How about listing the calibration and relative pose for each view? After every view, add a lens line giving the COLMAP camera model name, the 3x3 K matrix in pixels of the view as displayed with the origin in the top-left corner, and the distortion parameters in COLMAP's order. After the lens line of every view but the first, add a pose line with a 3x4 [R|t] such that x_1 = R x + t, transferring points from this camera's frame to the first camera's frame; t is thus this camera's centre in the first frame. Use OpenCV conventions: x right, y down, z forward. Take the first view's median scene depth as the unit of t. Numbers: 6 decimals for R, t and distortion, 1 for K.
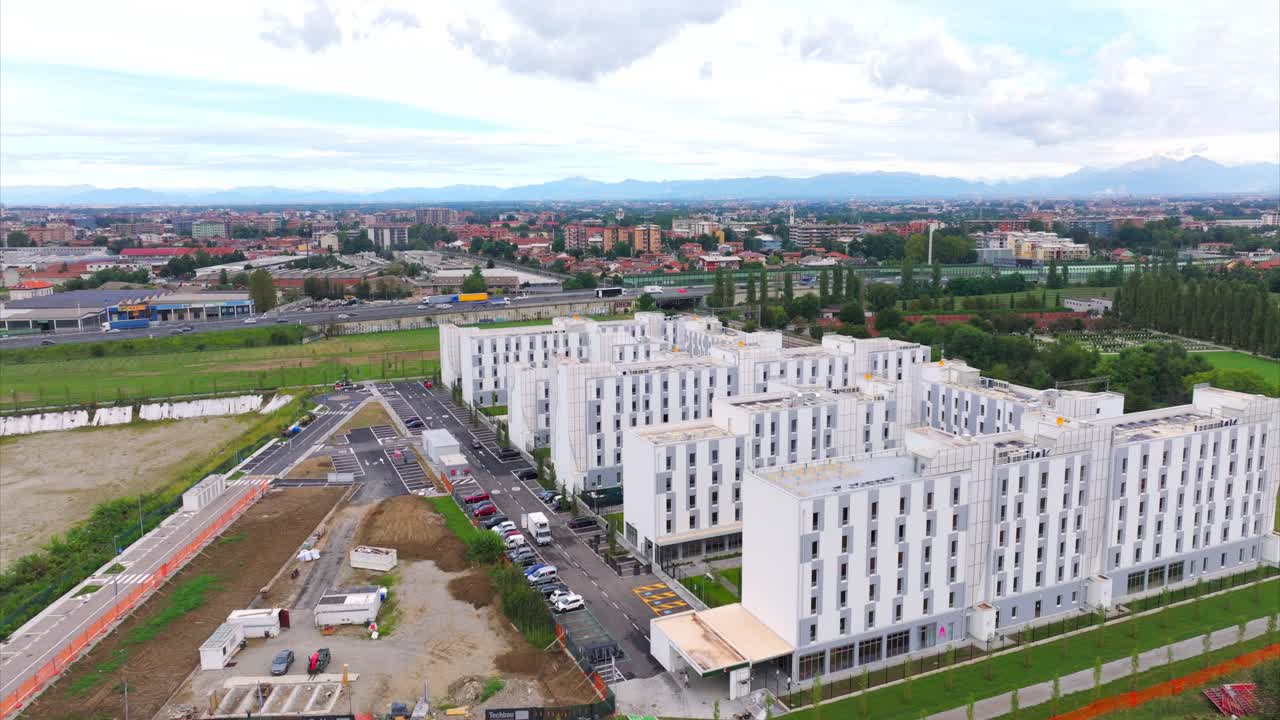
lens RADIAL K [[916.6, 0, 640.0], [0, 916.6, 360.0], [0, 0, 1]] dist [0.005074, -0.011612]
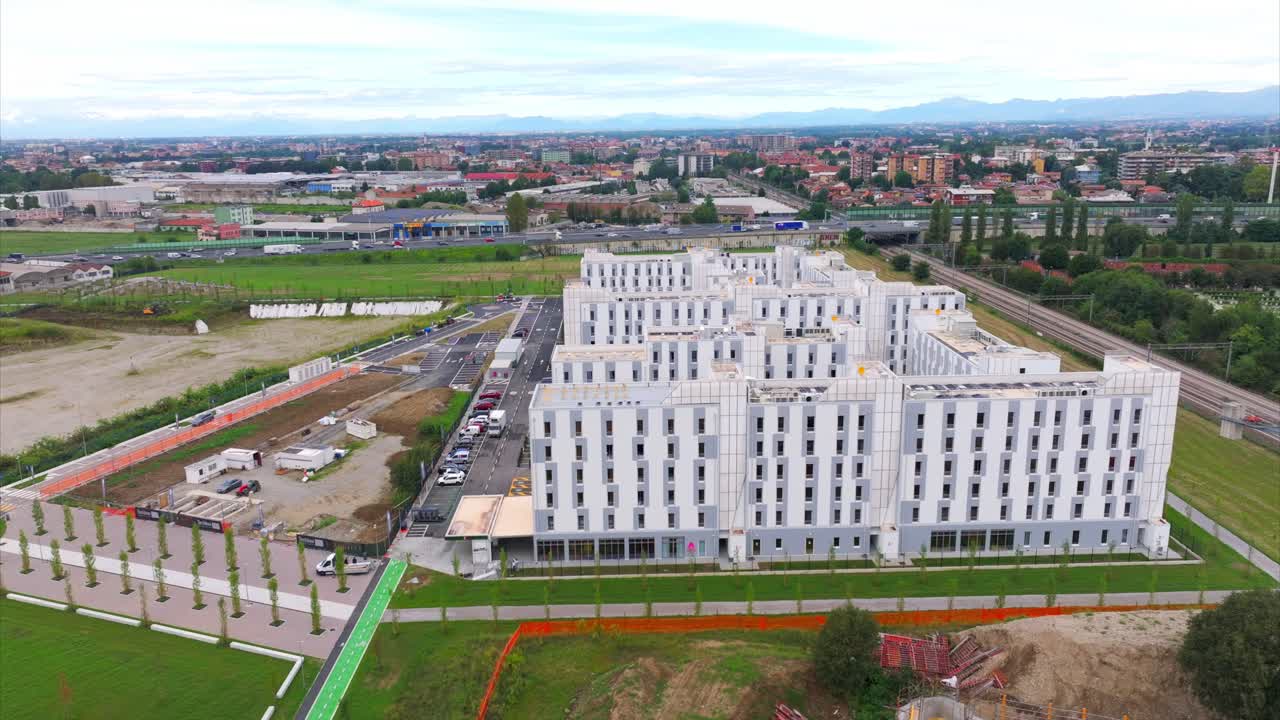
lens RADIAL K [[916.6, 0, 640.0], [0, 916.6, 360.0], [0, 0, 1]] dist [0.005074, -0.011612]
pose [[0.915995, 0.090291, -0.390897, 0.394970], [-0.058598, 0.994007, 0.092285, -0.015179], [0.396887, -0.061627, 0.915796, -0.014248]]
